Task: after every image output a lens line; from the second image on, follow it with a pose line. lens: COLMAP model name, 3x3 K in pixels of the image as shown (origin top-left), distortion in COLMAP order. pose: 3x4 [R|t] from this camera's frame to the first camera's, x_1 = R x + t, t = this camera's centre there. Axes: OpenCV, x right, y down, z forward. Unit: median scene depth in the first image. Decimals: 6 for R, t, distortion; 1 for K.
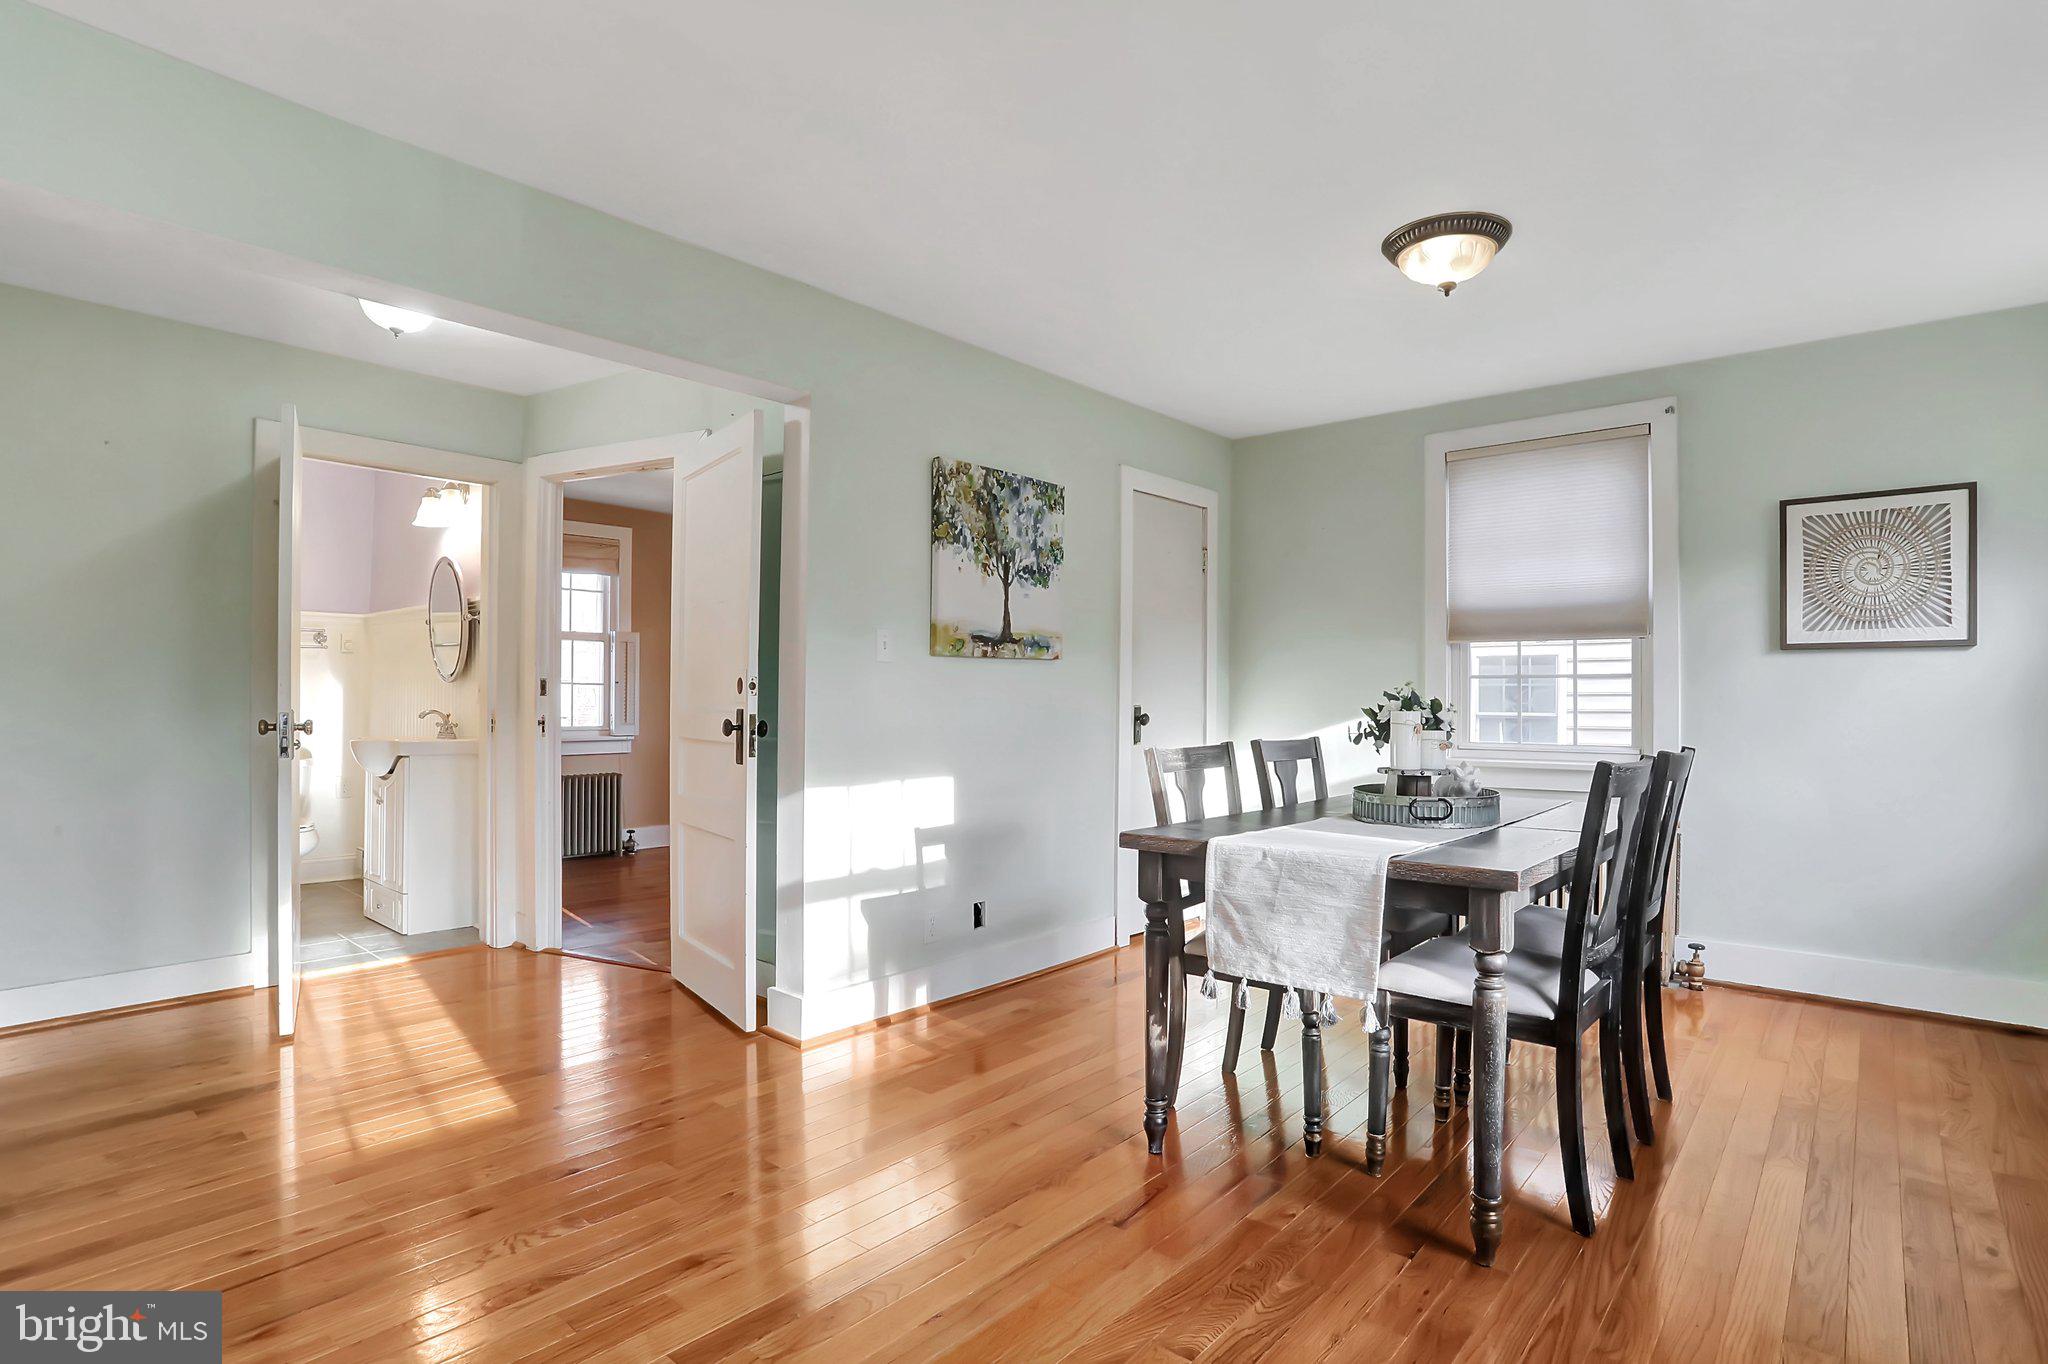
lens RADIAL K [[1000.3, 0, 1032.9], [0, 1000.3, 702.1], [0, 0, 1]] dist [-0.028281, 0.003256]
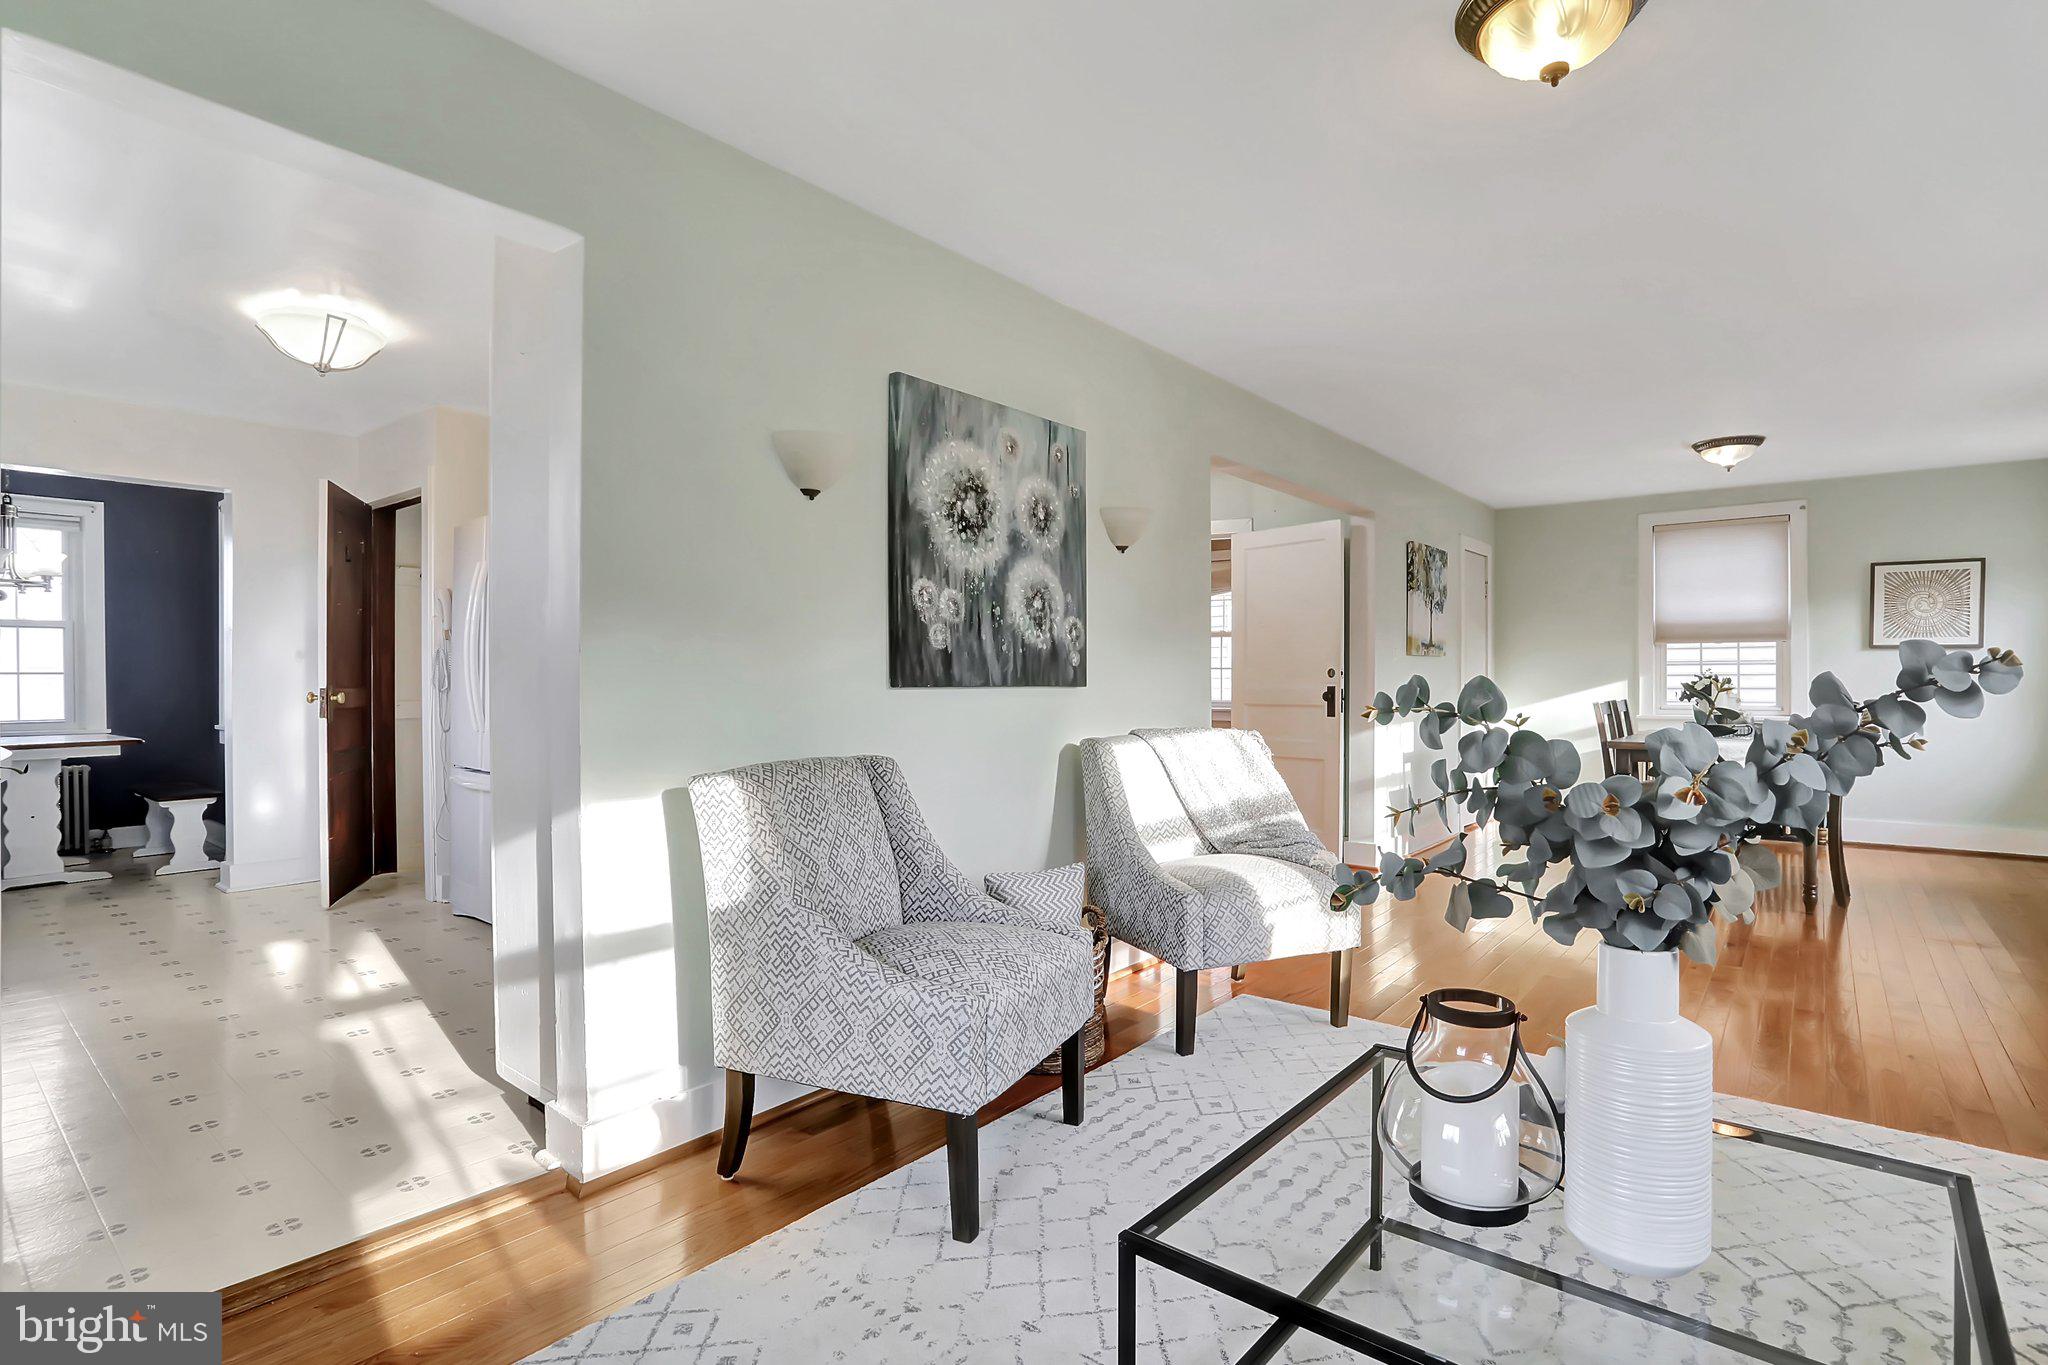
lens RADIAL K [[1000.3, 0, 1034.8], [0, 1000.3, 692.3], [0, 0, 1]] dist [-0.028281, 0.003256]
pose [[0.999730, -0.004591, 0.022763, -0.726873], [0.004514, 0.999984, 0.003454, 0.008939], [-0.022779, -0.003350, 0.999735, -0.668645]]
